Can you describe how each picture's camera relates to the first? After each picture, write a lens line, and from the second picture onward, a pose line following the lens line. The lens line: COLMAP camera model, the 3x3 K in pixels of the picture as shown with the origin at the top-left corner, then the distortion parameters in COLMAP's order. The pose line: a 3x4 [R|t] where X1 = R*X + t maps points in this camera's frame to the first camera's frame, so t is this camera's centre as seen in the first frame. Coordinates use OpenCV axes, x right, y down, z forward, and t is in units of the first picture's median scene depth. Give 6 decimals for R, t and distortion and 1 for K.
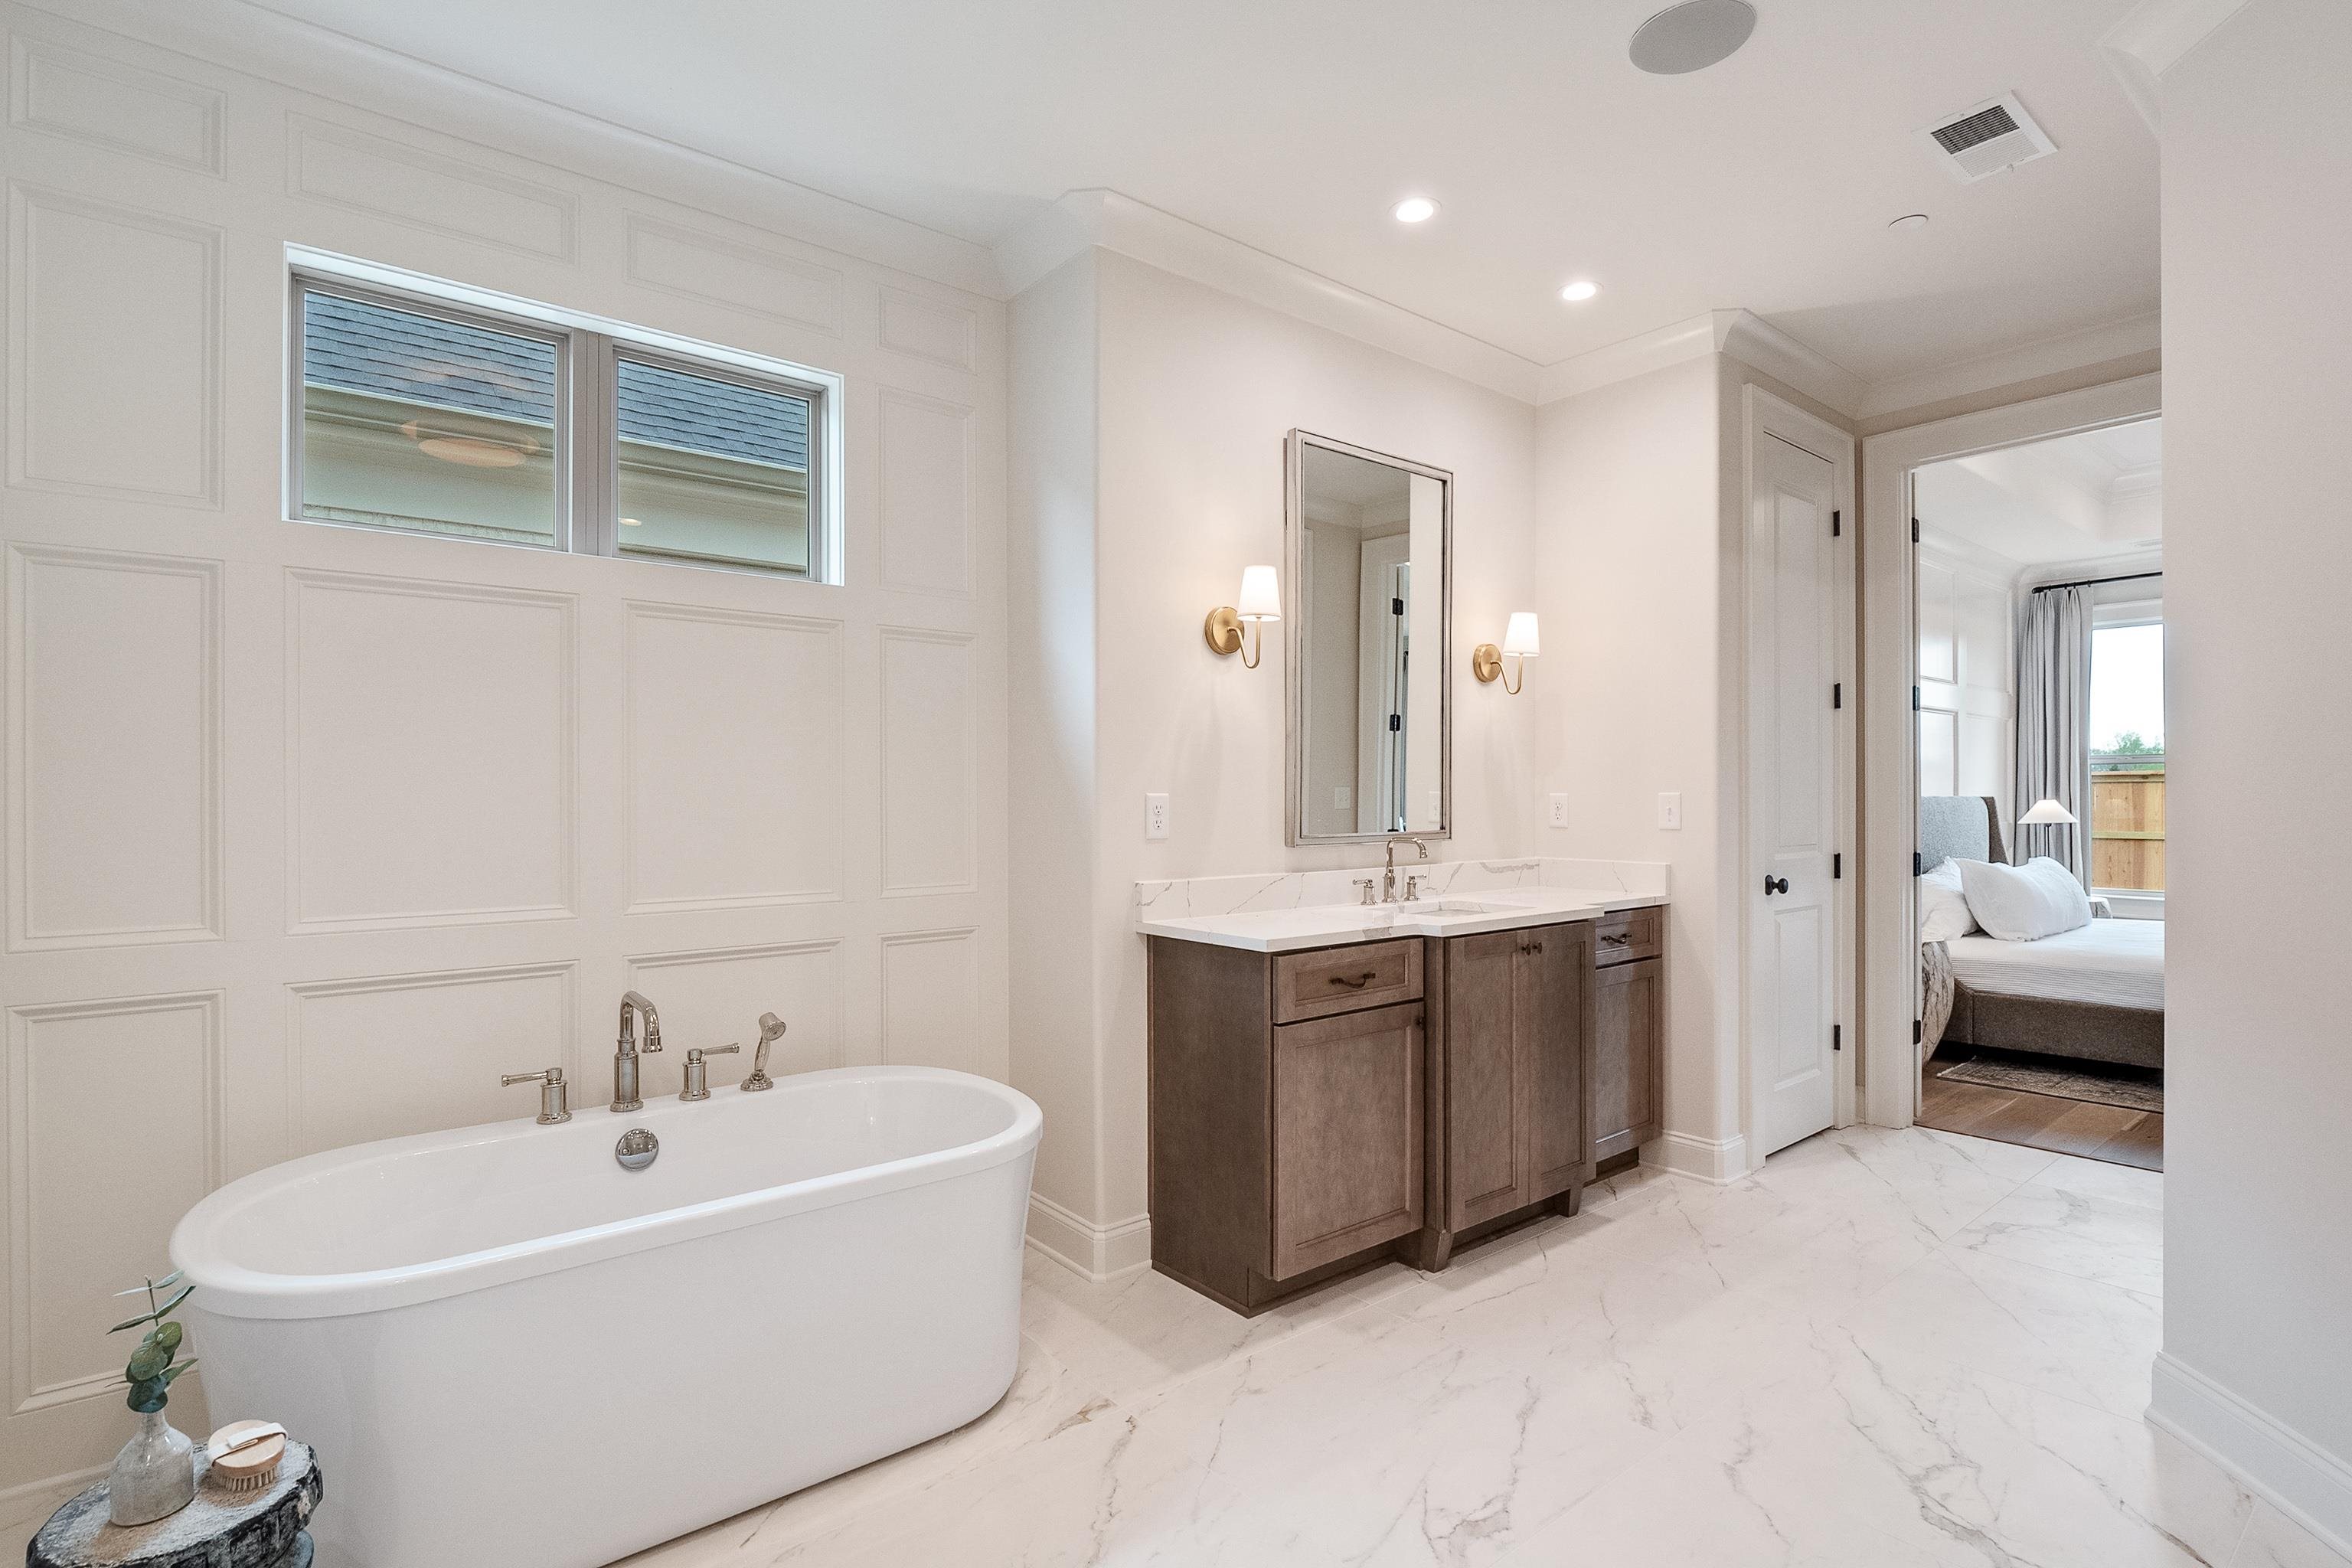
lens RADIAL K [[1128.5, 0, 1165.2], [0, 1128.5, 793.1], [0, 0, 1]] dist [0.001133, -0.013331]
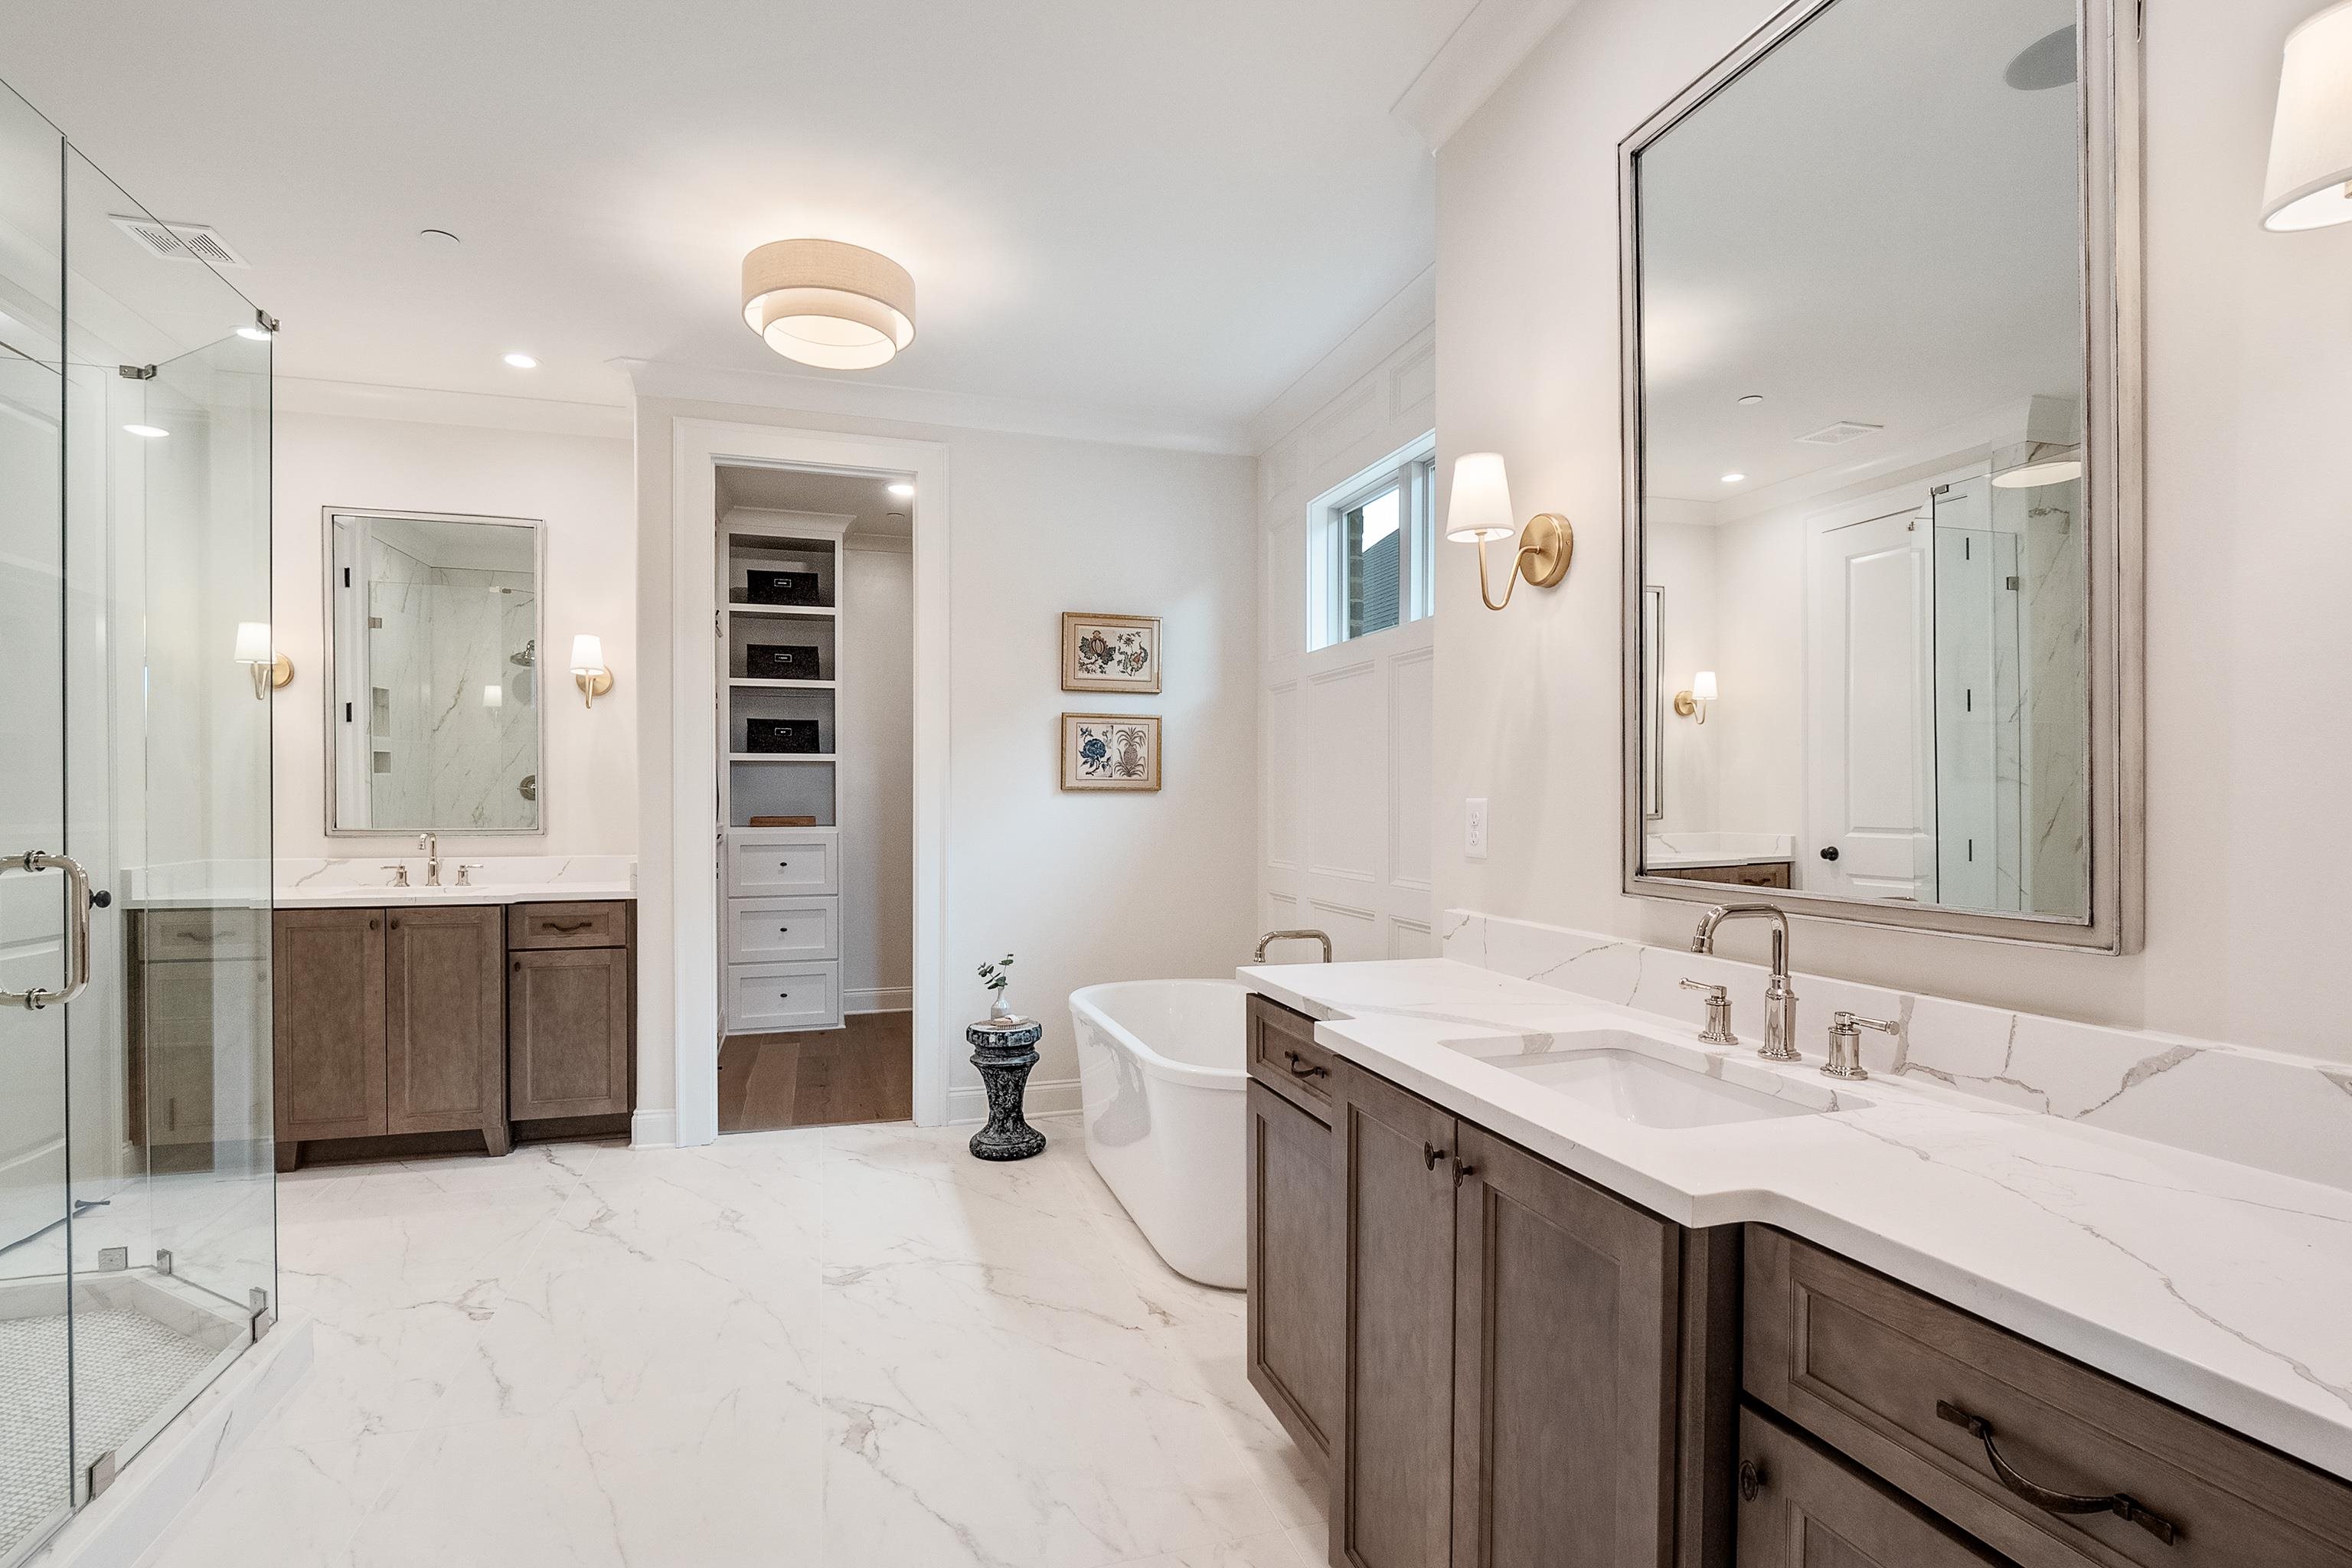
lens RADIAL K [[1115.7, 0, 1171.3], [0, 1115.7, 803.6], [0, 0, 1]] dist [-0.017535, 0.000191]
pose [[-0.362145, 0.006549, -0.932099, 0.784449], [0.001360, 0.999978, 0.006498, -0.001446], [0.932121, 0.001086, -0.362146, 1.098352]]
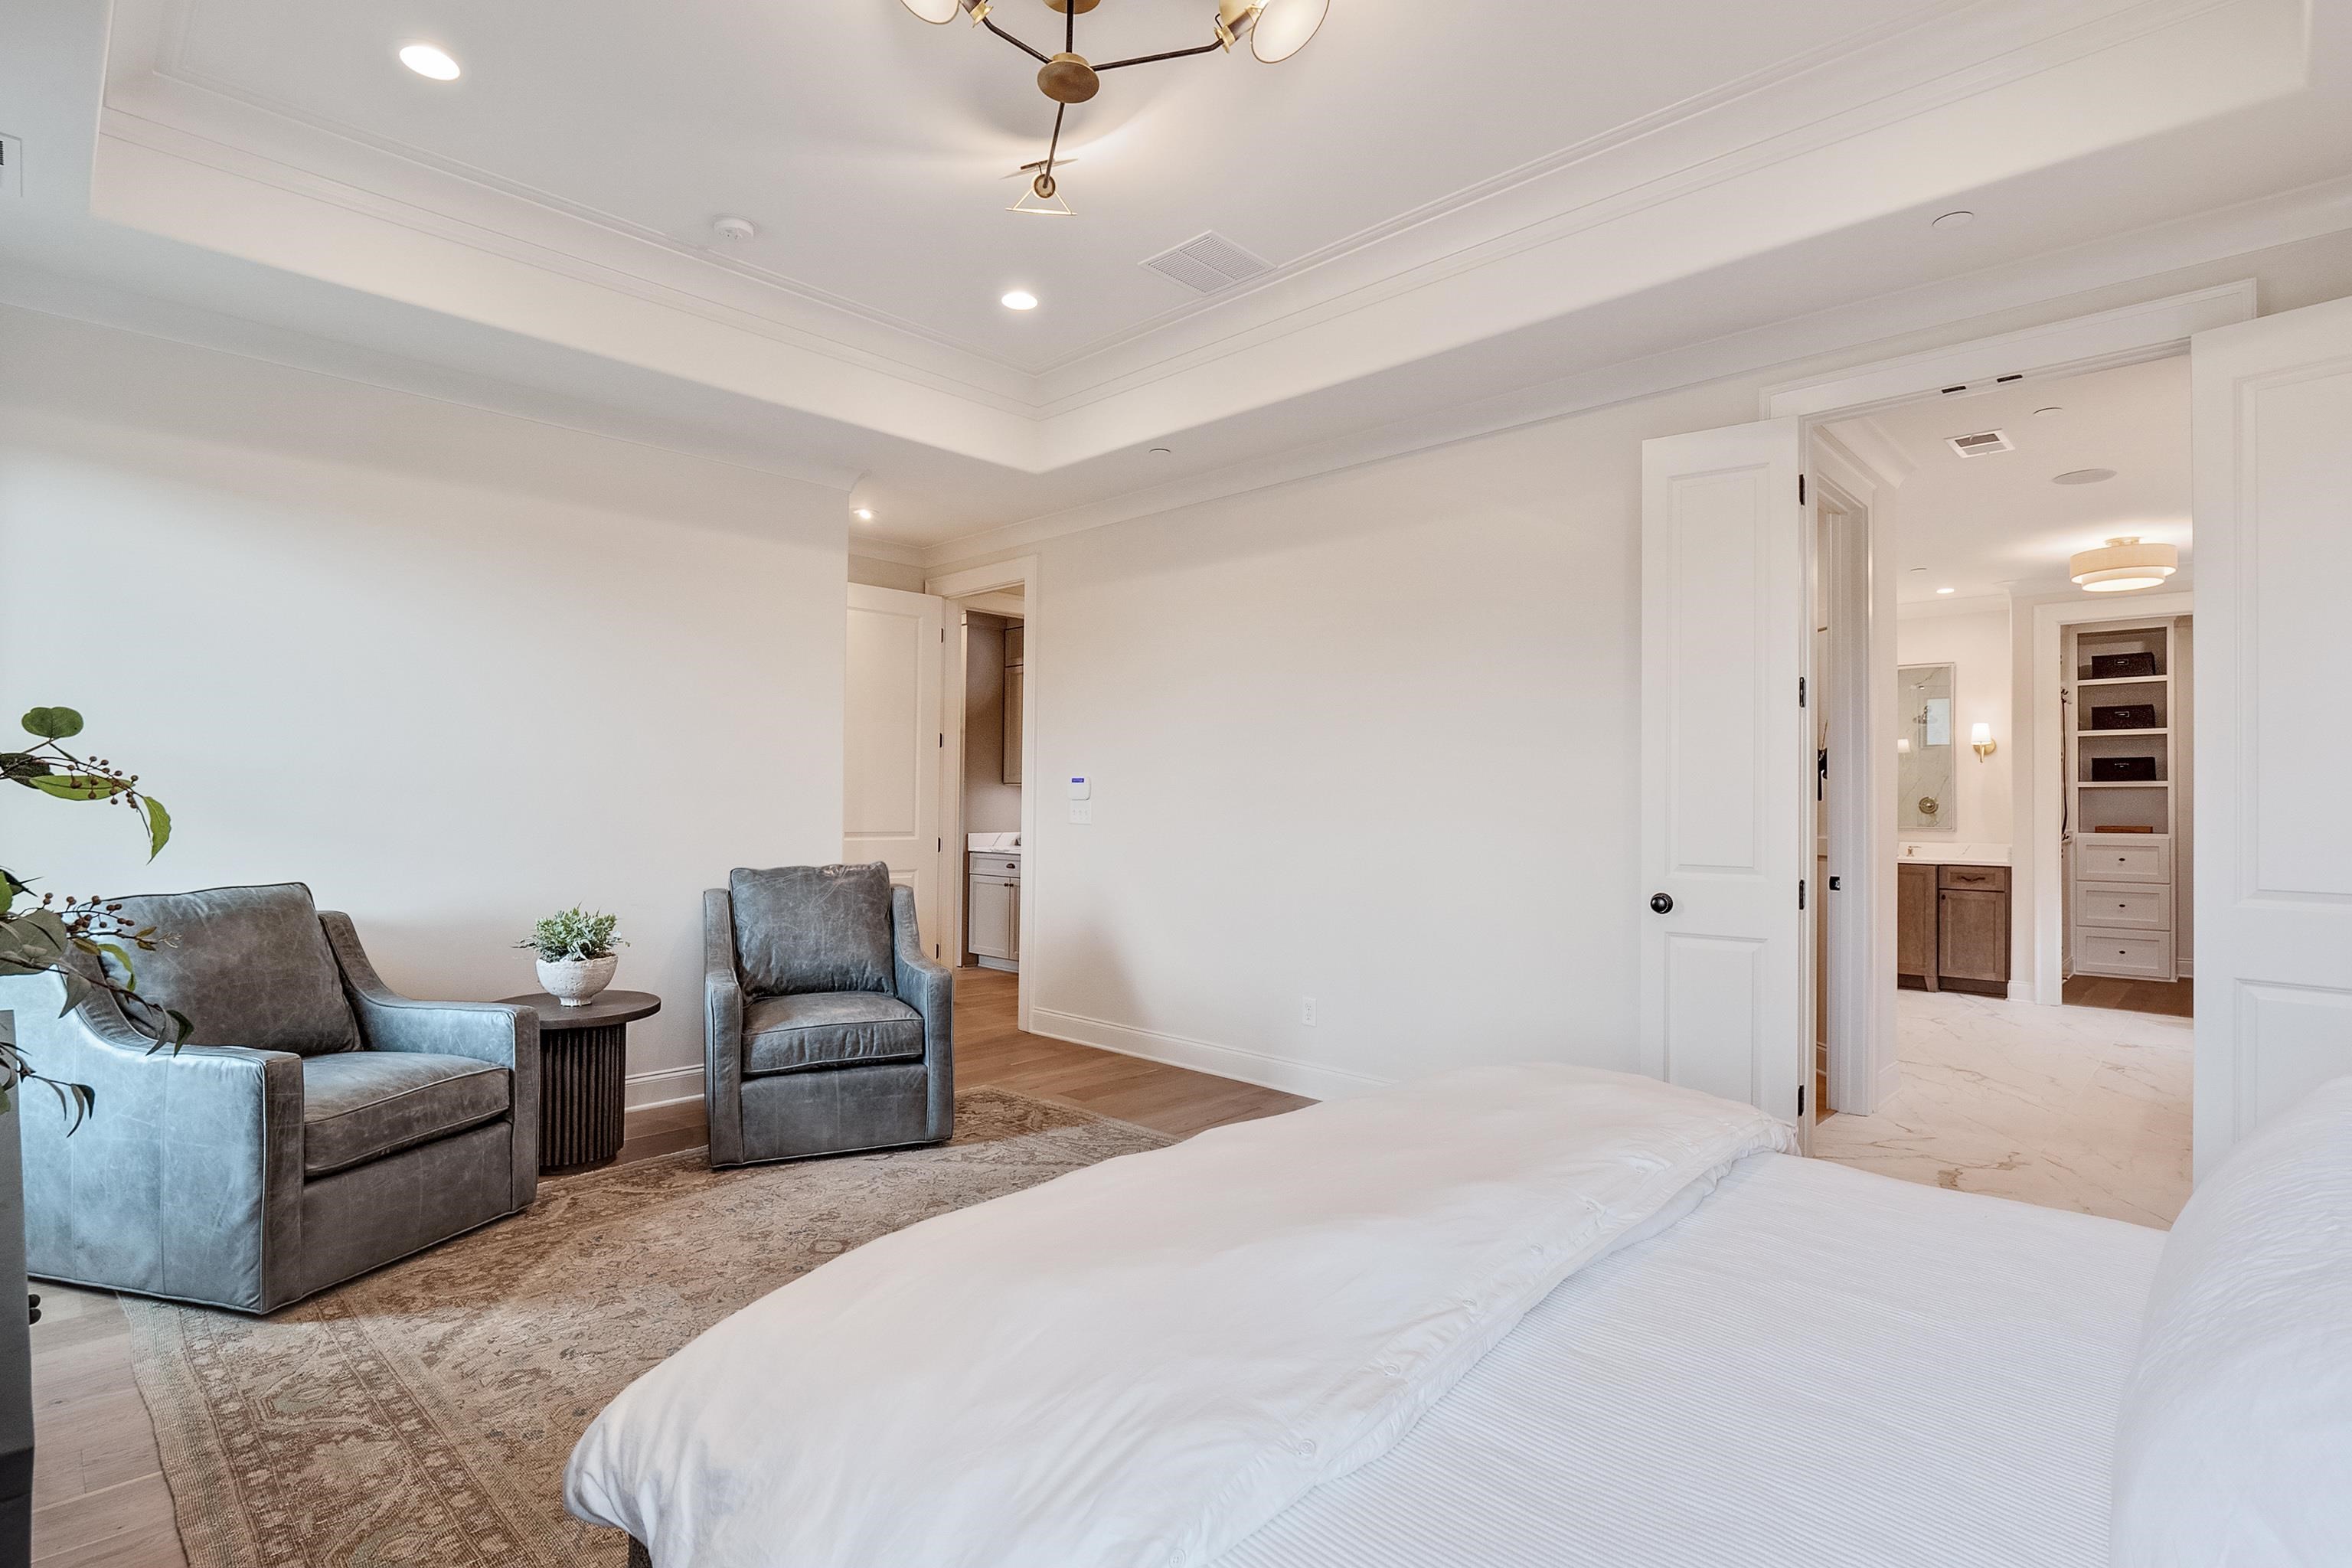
lens RADIAL K [[1115.7, 0, 1171.3], [0, 1115.7, 803.6], [0, 0, 1]] dist [-0.017535, 0.000191]
pose [[-0.993009, -0.004770, -0.117943, 1.957607], [-0.004170, 0.999977, -0.005333, 0.001856], [0.117966, -0.004804, -0.993006, 2.272561]]
